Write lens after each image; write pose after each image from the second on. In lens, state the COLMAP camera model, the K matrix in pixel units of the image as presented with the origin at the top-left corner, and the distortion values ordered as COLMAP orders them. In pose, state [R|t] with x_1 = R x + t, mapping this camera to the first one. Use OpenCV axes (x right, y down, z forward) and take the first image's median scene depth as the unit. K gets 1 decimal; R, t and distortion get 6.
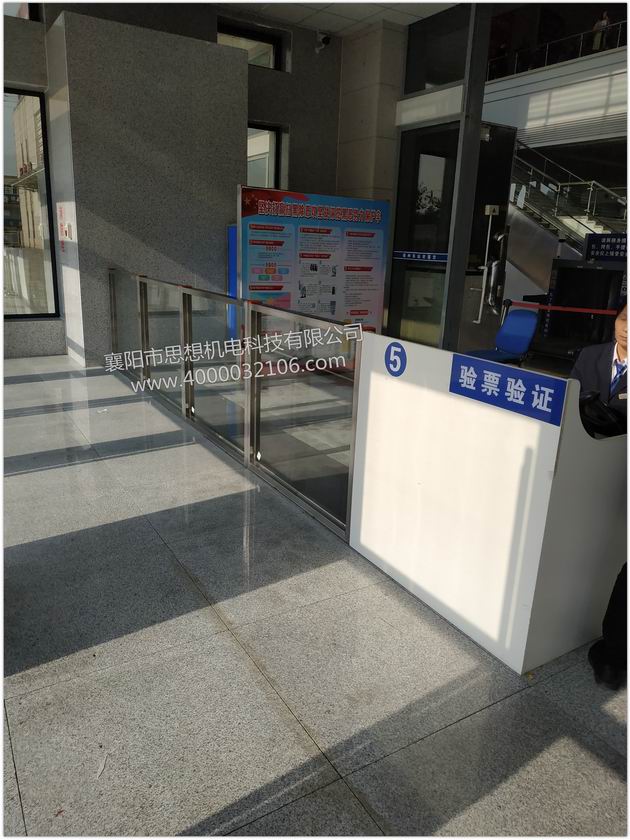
lens RADIAL K [[615.8, 0, 315.0], [0, 615.8, 420.0], [0, 0, 1]] dist [0.001430, 0.000641]
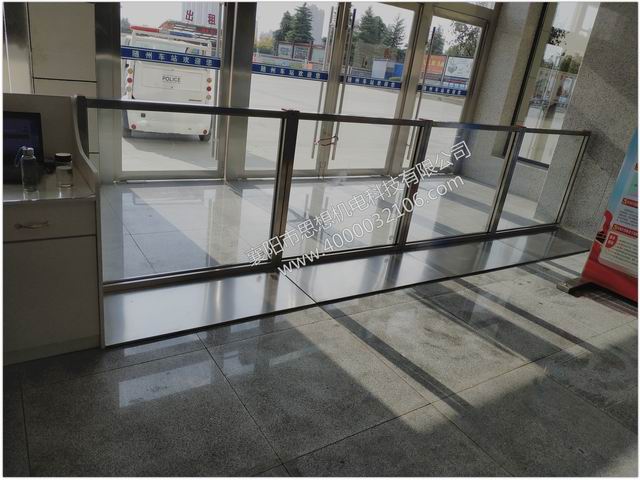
lens RADIAL K [[469.1, 0, 320.0], [0, 469.1, 240.0], [0, 0, 1]] dist [0.001430, 0.000641]
pose [[0.032394, 0.318939, -0.947222, 0.600757], [-0.398671, 0.873184, 0.280376, -0.205914], [0.916522, 0.368547, 0.155437, 0.847236]]
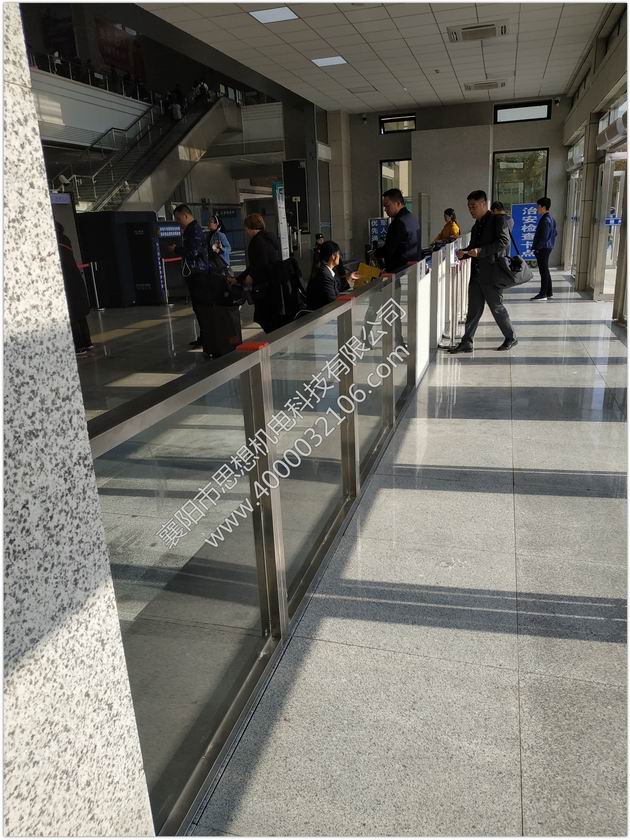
lens RADIAL K [[615.8, 0, 315.0], [0, 615.8, 420.0], [0, 0, 1]] dist [0.001430, 0.000641]
pose [[-0.673925, -0.239223, 0.698997, -0.697256], [0.217941, 0.839650, 0.497483, -0.459172], [-0.705923, 0.487607, -0.513725, 1.495491]]
